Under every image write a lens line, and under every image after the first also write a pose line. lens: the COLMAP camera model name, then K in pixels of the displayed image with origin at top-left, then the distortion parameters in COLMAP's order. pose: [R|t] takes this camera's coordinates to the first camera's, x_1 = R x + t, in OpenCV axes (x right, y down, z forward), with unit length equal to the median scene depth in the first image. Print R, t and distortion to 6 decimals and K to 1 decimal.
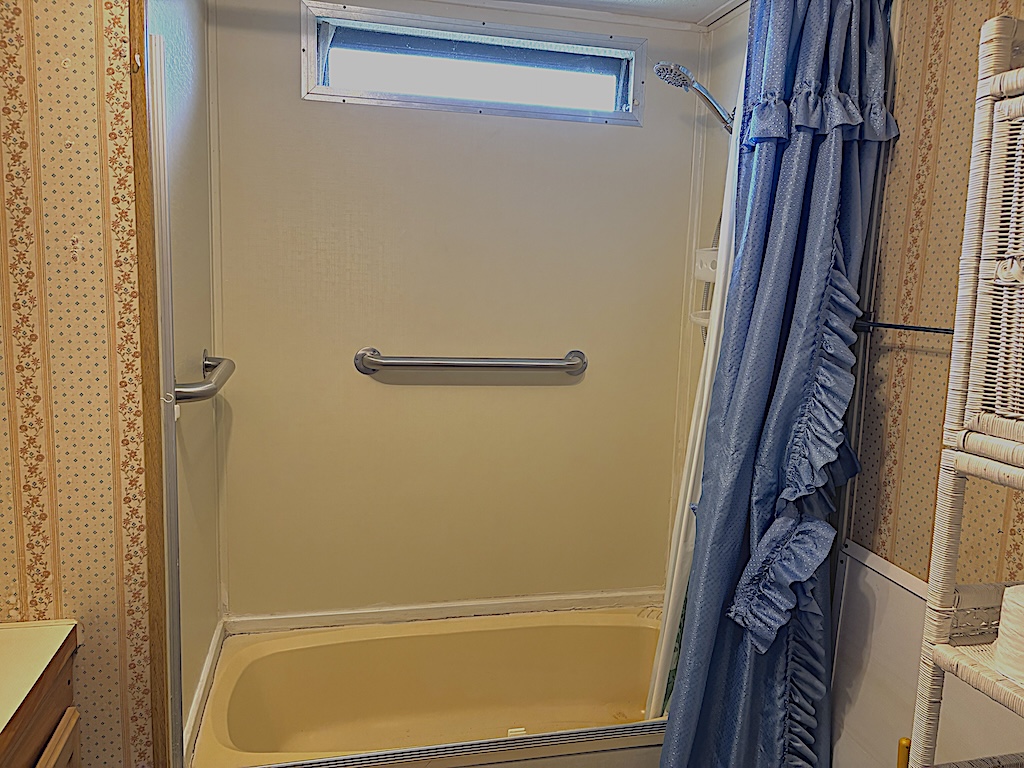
lens RADIAL K [[766.0, 0, 509.3], [0, 766.0, 381.0], [0, 0, 1]] dist [0.035717, -0.034859]
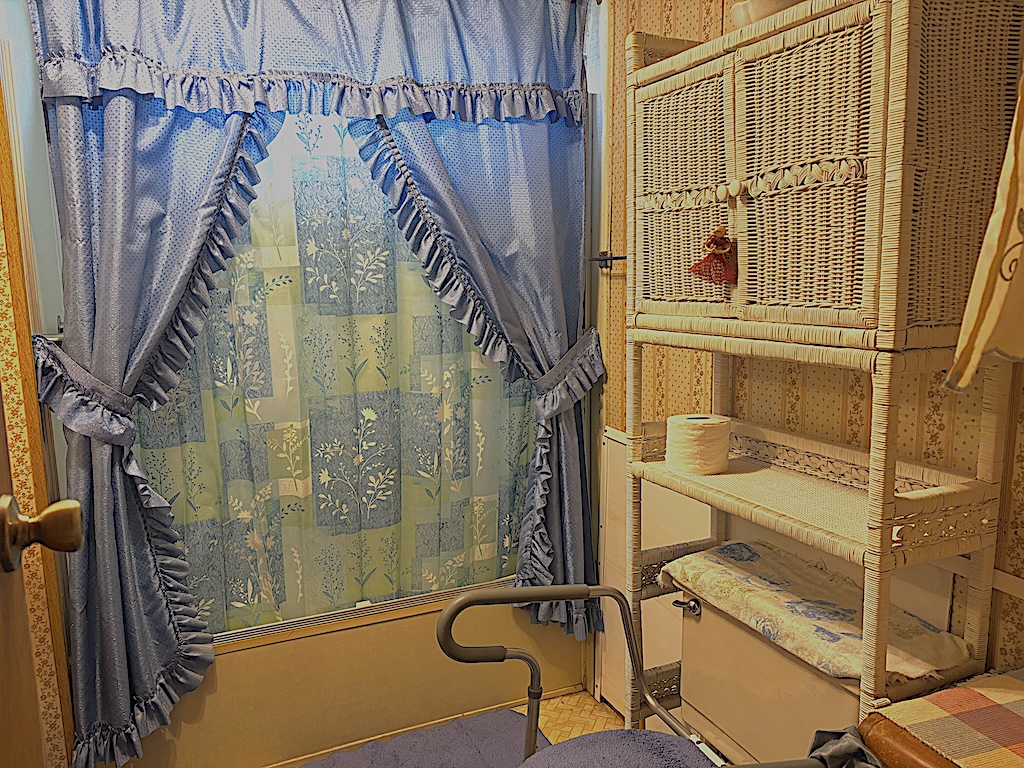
lens RADIAL K [[766.0, 0, 512.2], [0, 766.0, 390.0], [0, 0, 1]] dist [0.035717, -0.034859]
pose [[0.980324, -0.081171, 0.179933, 0.076117], [0.077950, 0.996646, 0.024913, 0.153075], [-0.181351, -0.010397, 0.983363, -0.403538]]
